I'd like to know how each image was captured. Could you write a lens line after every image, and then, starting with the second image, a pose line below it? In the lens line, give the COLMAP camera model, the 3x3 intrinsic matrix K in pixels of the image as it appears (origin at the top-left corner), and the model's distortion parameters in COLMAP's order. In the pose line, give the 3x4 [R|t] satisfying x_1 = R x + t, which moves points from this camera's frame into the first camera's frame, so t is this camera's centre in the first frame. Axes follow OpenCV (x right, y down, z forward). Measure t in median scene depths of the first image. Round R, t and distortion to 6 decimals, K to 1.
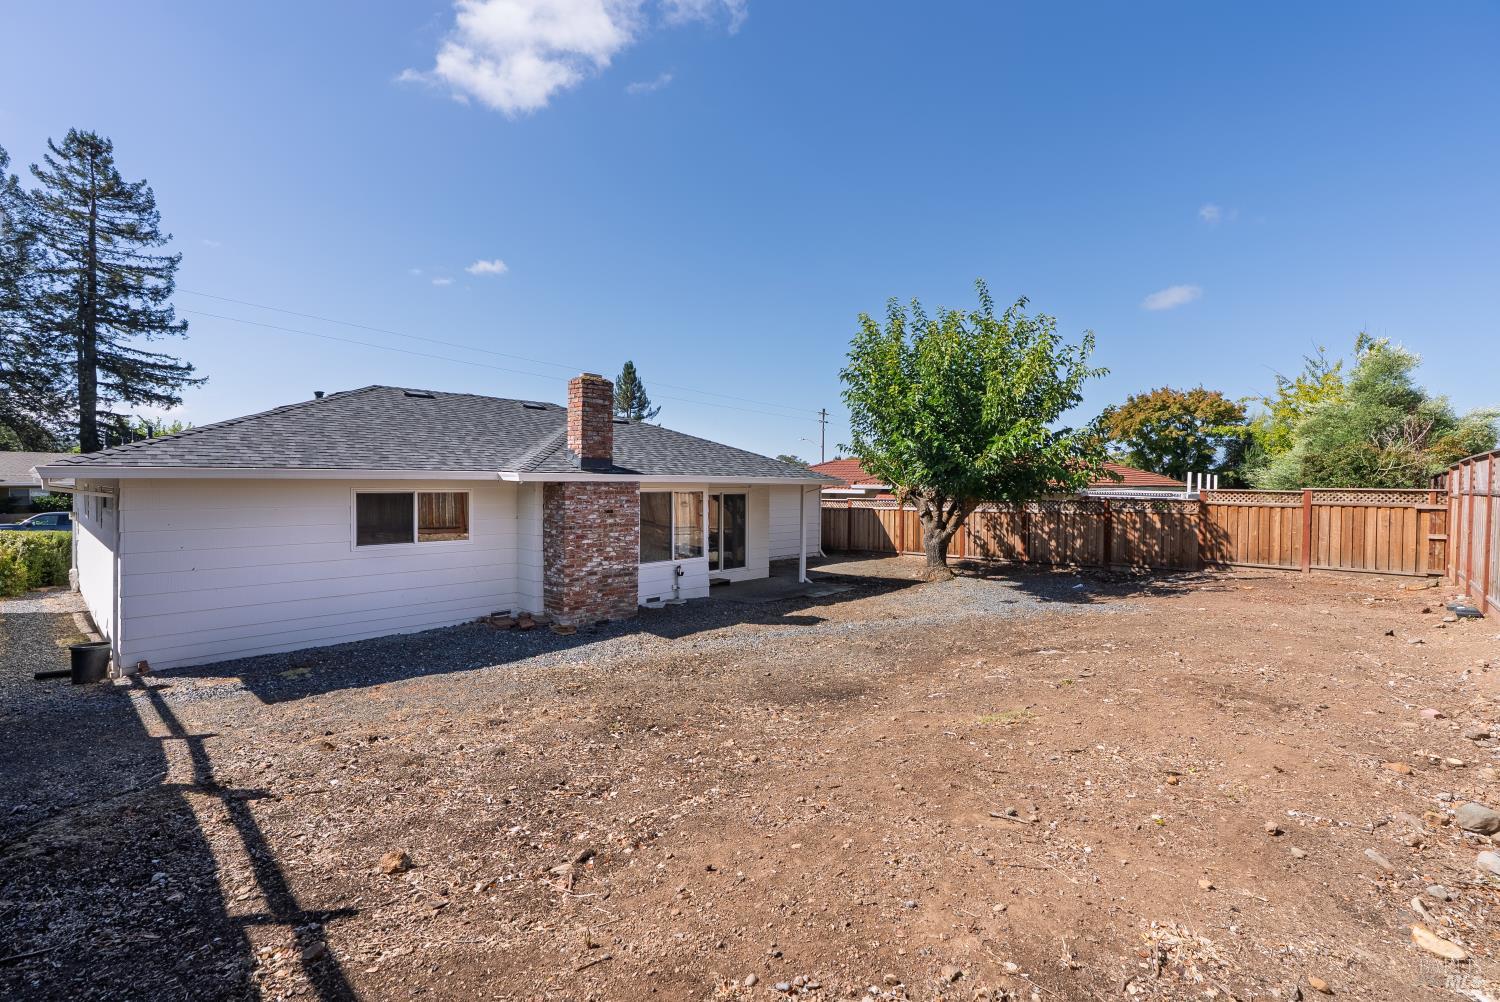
lens RADIAL K [[679.2, 0, 750.7], [0, 679.2, 498.7], [0, 0, 1]] dist [0.000205, 0.000204]
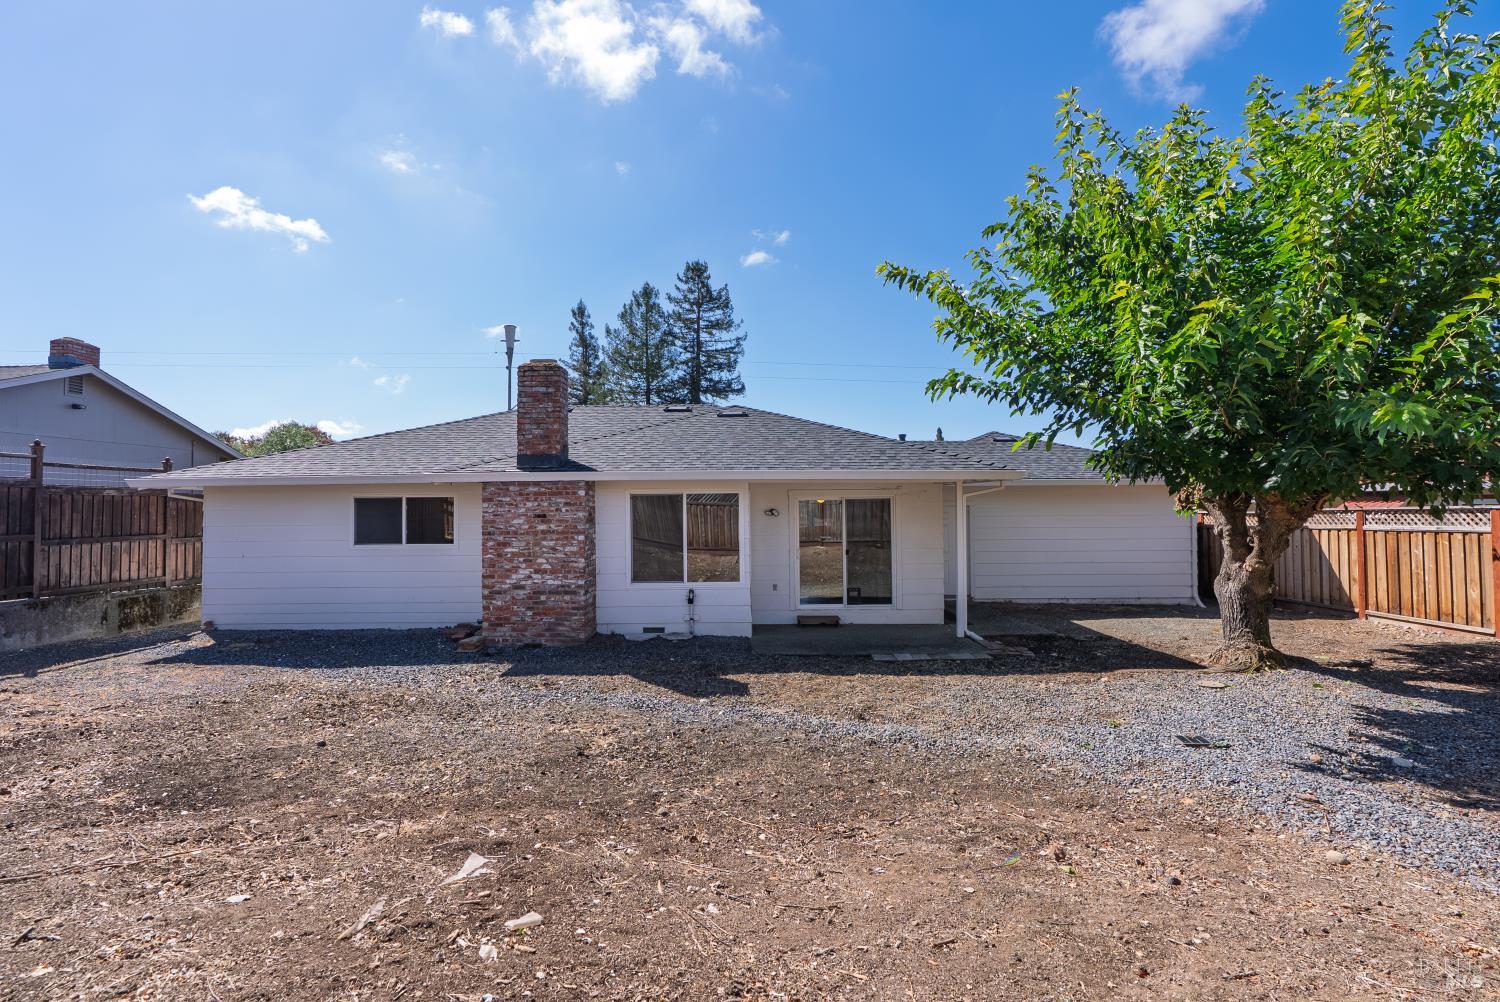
lens RADIAL K [[679.2, 0, 748.0], [0, 679.2, 500.1], [0, 0, 1]] dist [0.000205, 0.000204]
pose [[0.664145, -0.023410, -0.747237, 0.511843], [-0.002607, 0.999431, -0.033627, 0.022804], [0.747599, 0.024281, 0.663706, 0.535567]]
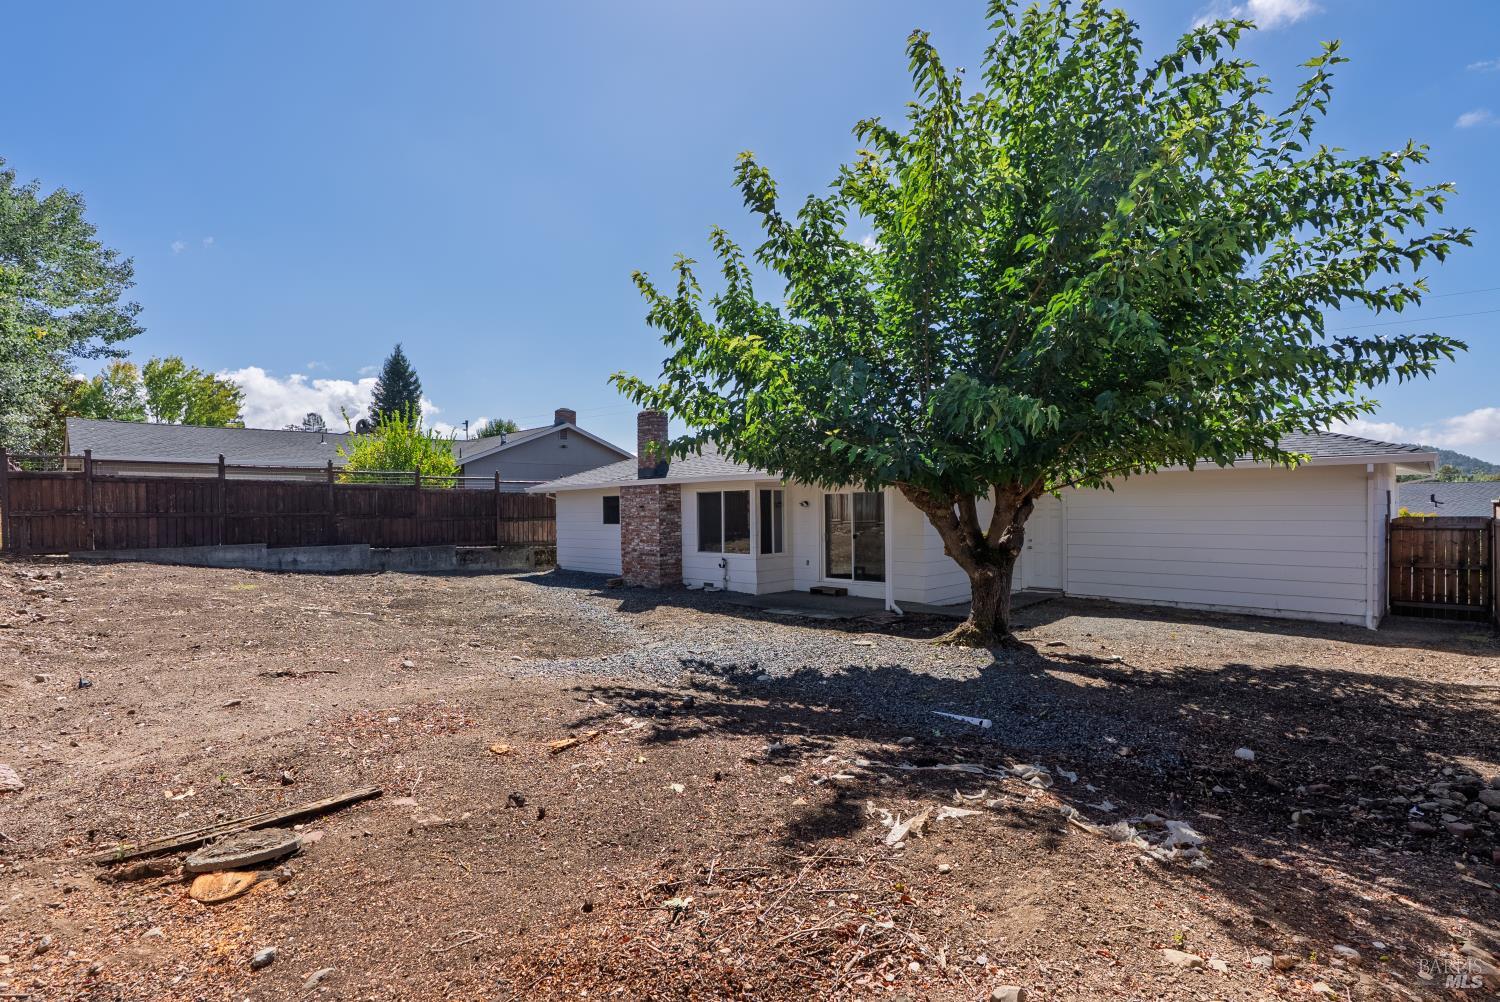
lens RADIAL K [[718.4, 0, 746.9], [0, 718.4, 508.0], [0, 0, 1]] dist [-0.001143, -0.000014]
pose [[-0.035258, -0.007231, -0.999352, 1.057157], [-0.010377, 0.999923, -0.006869, 0.024388], [0.999324, 0.010128, -0.035330, 1.076961]]
